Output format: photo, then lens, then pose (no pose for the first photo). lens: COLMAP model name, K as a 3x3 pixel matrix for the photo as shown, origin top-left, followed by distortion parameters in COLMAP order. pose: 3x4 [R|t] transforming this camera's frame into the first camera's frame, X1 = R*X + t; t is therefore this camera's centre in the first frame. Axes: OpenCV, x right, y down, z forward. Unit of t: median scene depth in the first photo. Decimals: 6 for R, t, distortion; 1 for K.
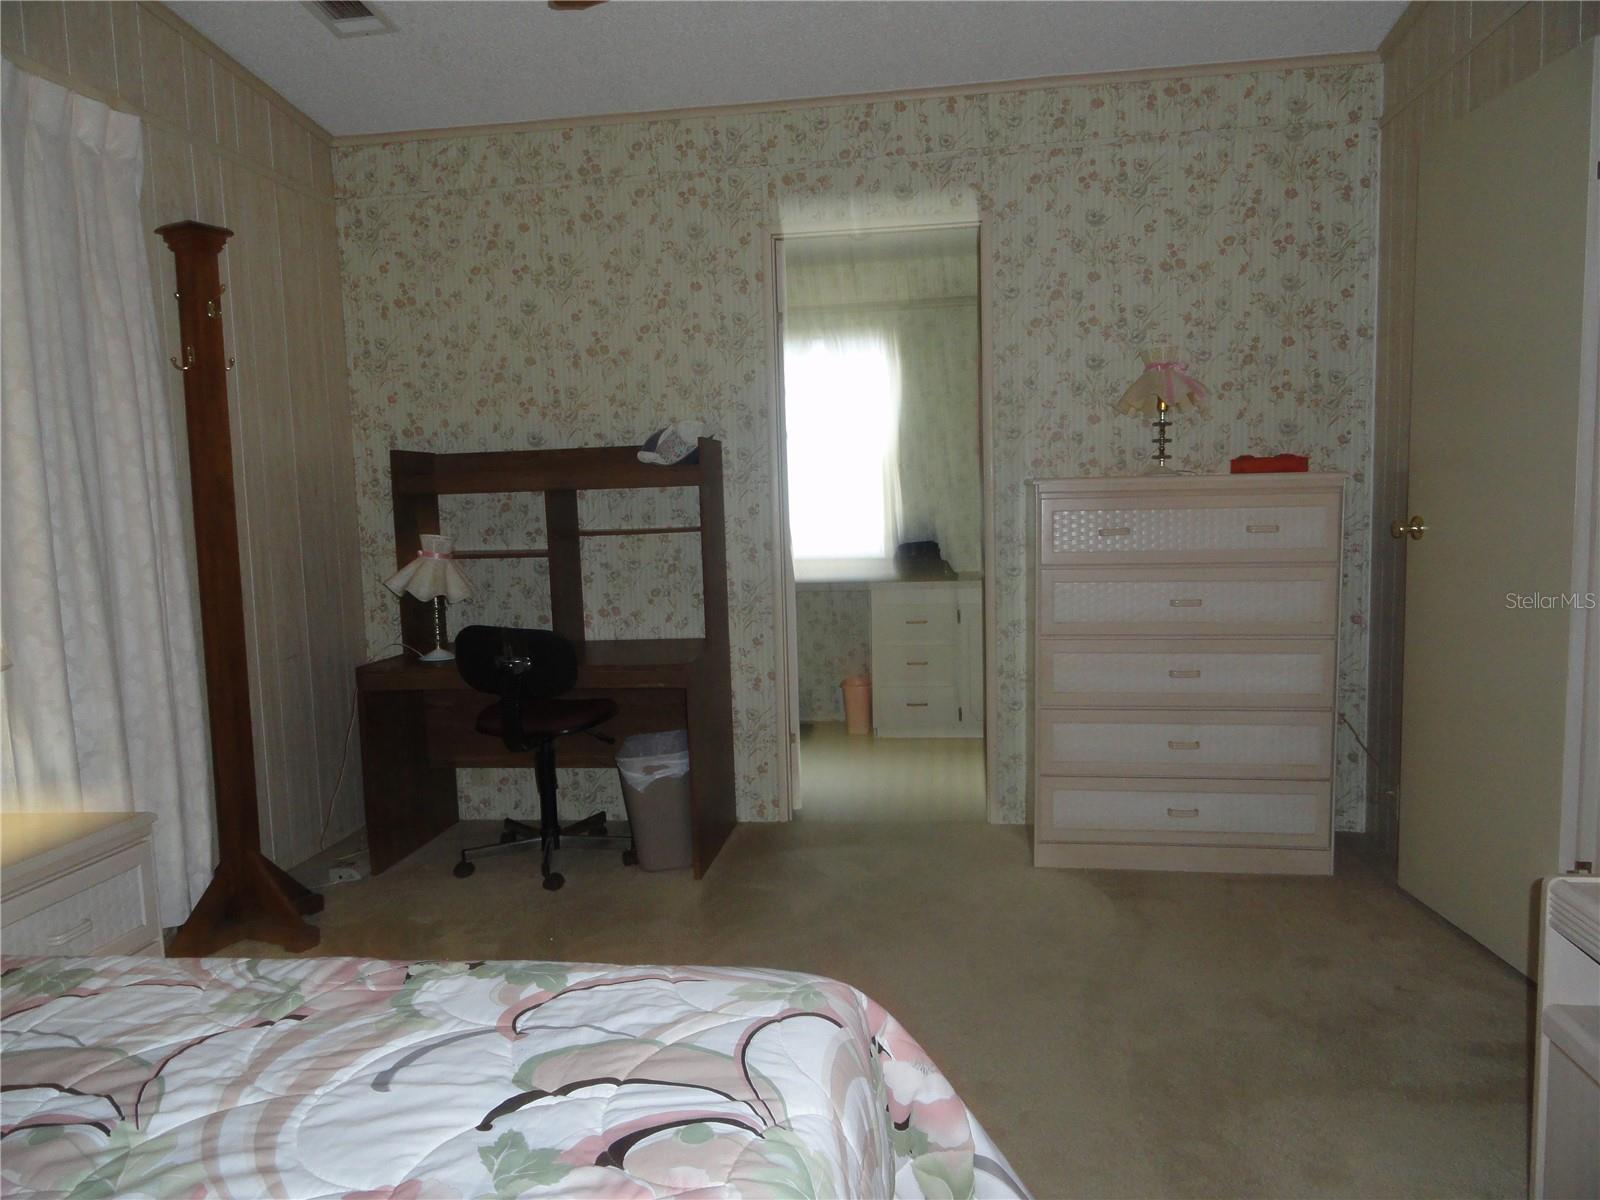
lens RADIAL K [[1108.6, 0, 793.9], [0, 1108.6, 604.6], [0, 0, 1]] dist [-0.004365, 0.005631]
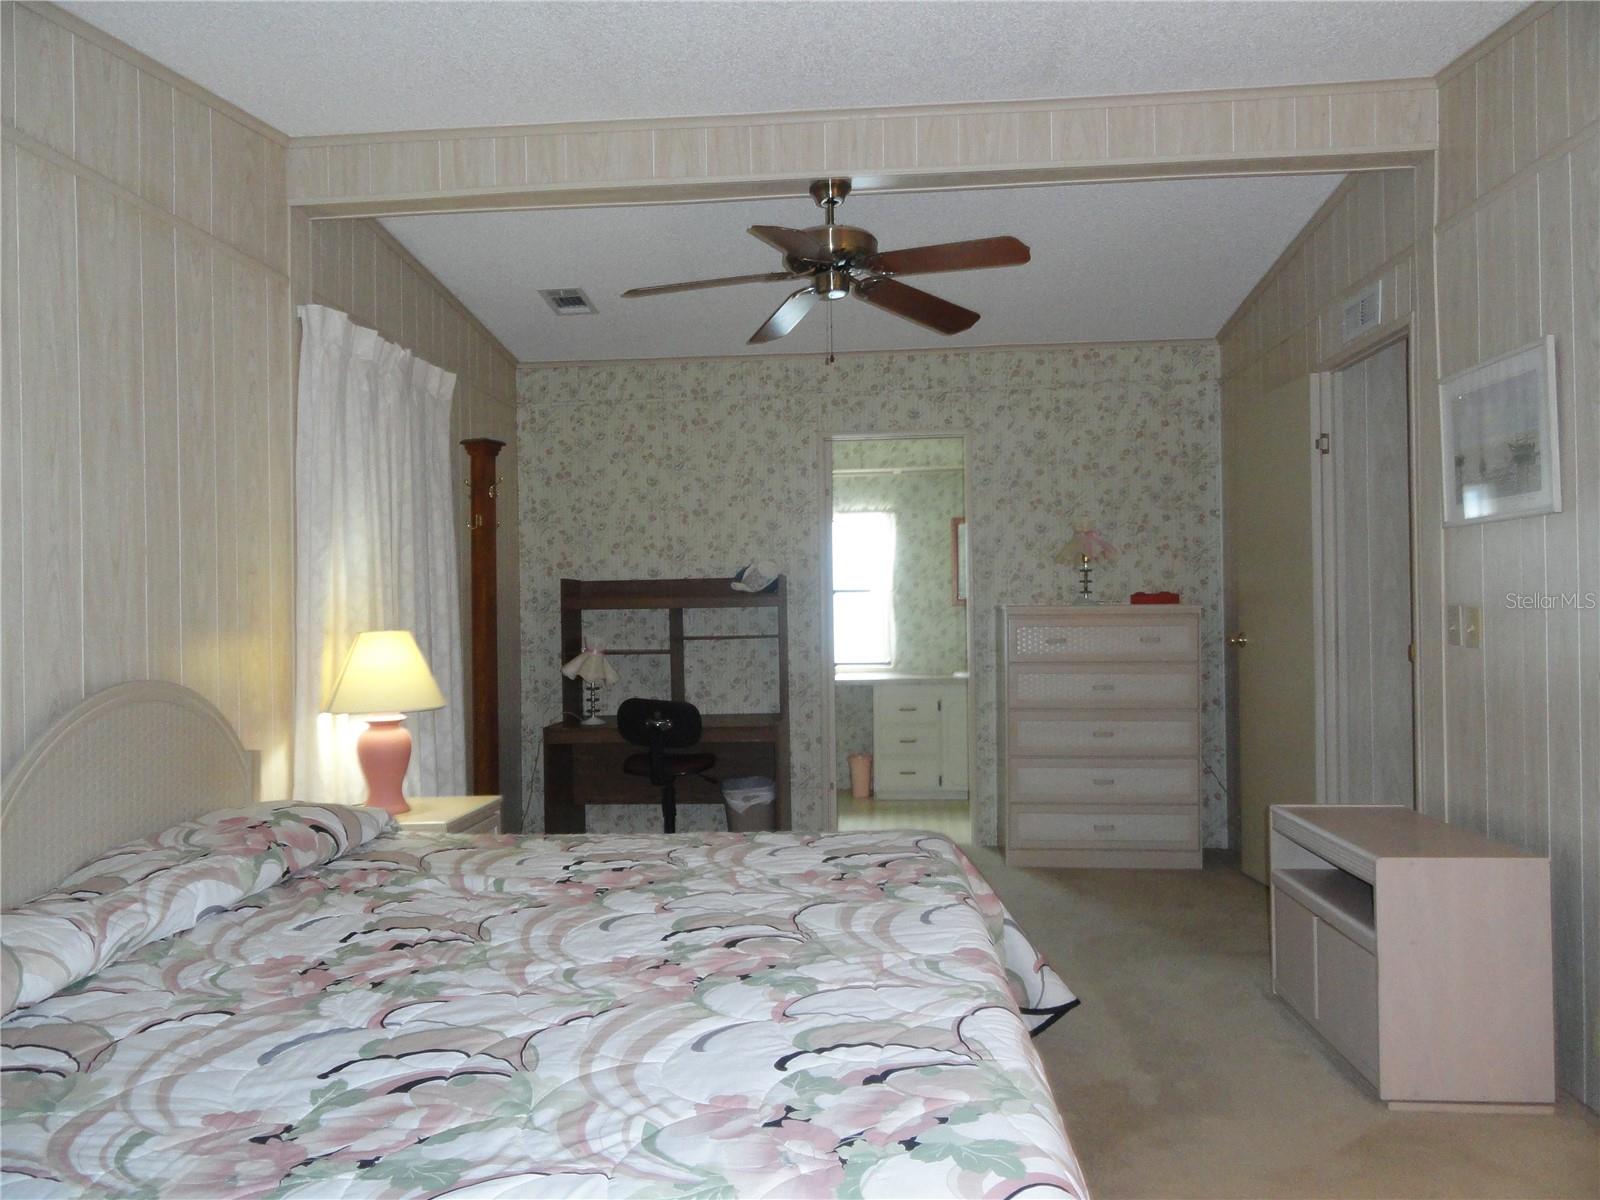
lens RADIAL K [[1108.6, 0, 802.2], [0, 1108.6, 605.6], [0, 0, 1]] dist [-0.004365, 0.005631]
pose [[0.997876, 0.014863, 0.063422, -0.142640], [-0.008143, 0.994447, -0.104926, 0.044505], [-0.064629, 0.104186, 0.992456, -0.451526]]
